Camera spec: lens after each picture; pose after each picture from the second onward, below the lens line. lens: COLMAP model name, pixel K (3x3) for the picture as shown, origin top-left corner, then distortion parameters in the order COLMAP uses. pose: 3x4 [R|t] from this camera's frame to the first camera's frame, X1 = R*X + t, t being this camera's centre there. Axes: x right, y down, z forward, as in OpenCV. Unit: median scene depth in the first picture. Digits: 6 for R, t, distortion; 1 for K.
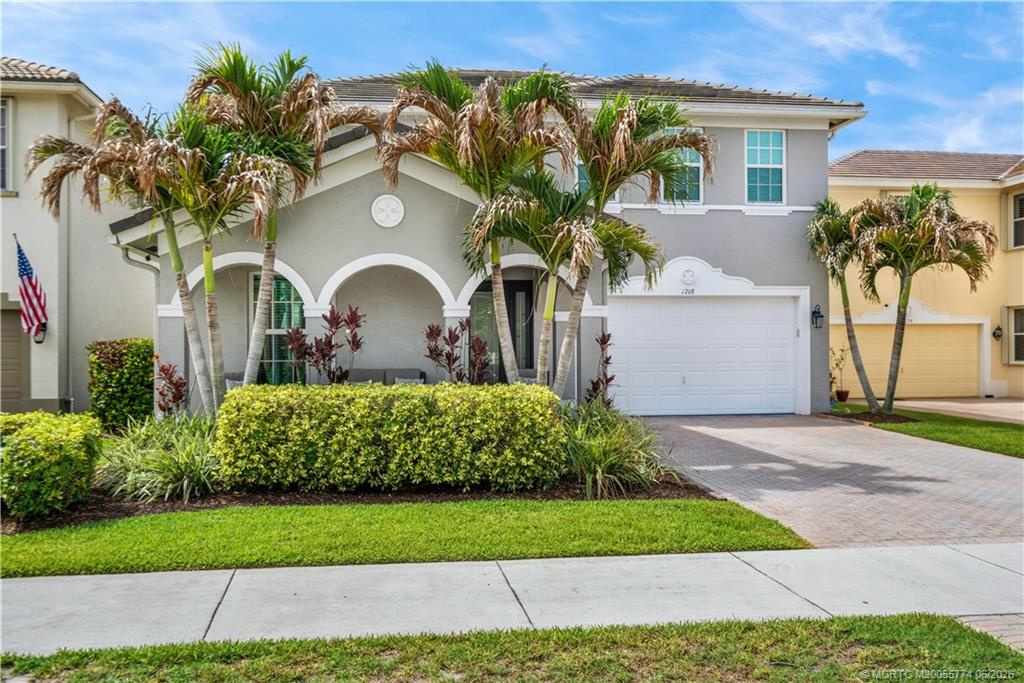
lens RADIAL K [[934.4, 0, 510.5], [0, 934.4, 346.9], [0, 0, 1]] dist [0.001291, 0.005849]
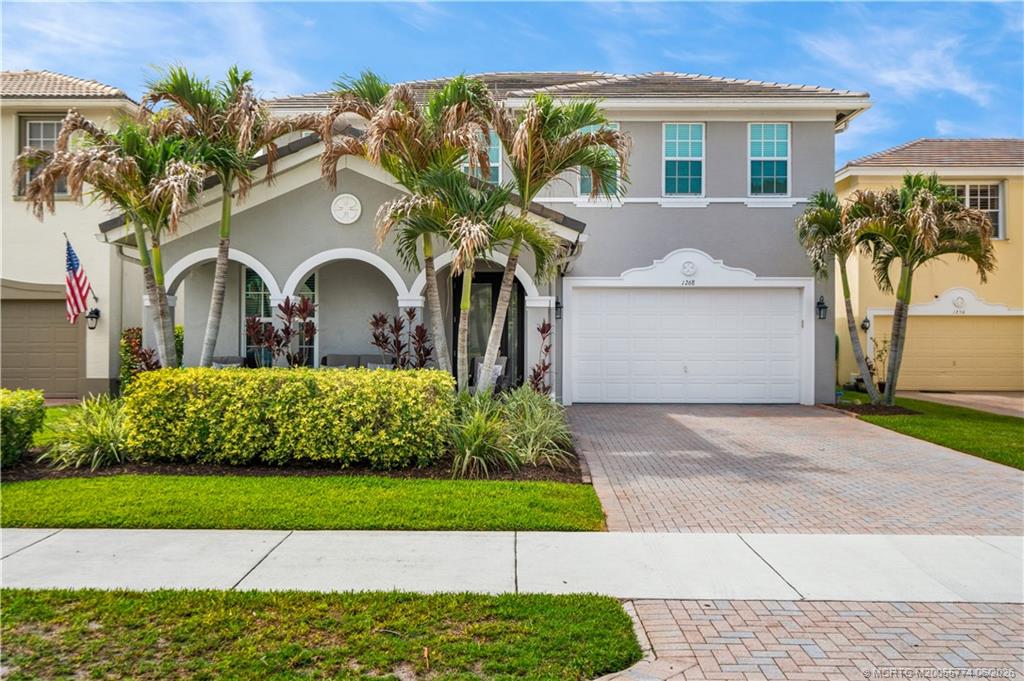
lens RADIAL K [[895.6, 0, 514.8], [0, 895.6, 329.5], [0, 0, 1]] dist [0.005104, 0.000994]
pose [[0.988942, 0.006672, -0.148153, 0.244639], [-0.007650, 0.999953, -0.006034, -0.000851], [0.148106, 0.007100, 0.988946, 0.001225]]
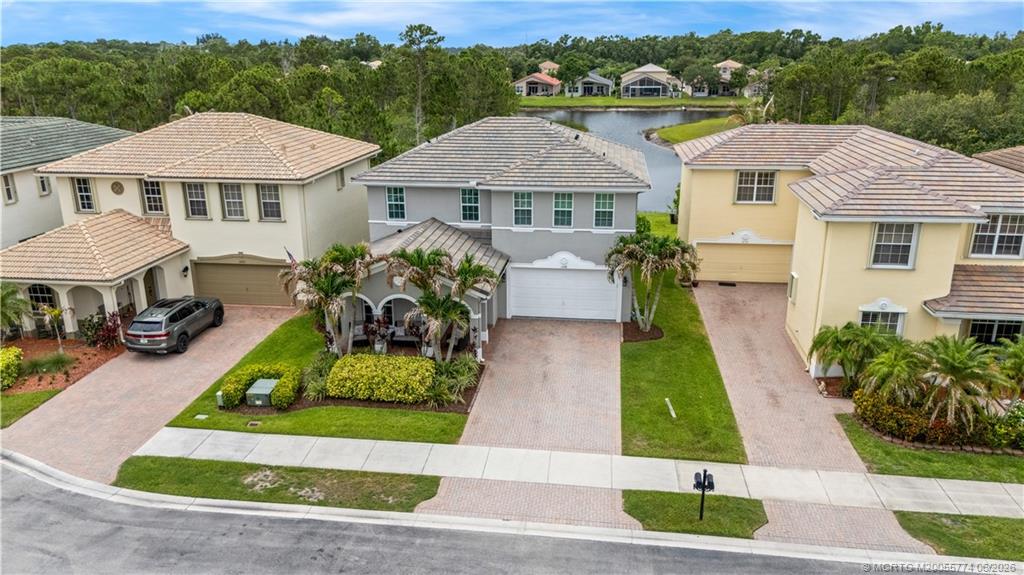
lens RADIAL K [[726.6, 0, 512.0], [0, 726.6, 287.5], [0, 0, 1]] dist [0.080023, 0.000238]
pose [[0.965562, 0.075855, -0.248871, 0.828965], [0.003435, 0.952754, 0.303724, -0.881604], [0.260152, -0.294119, 0.919682, -1.031092]]
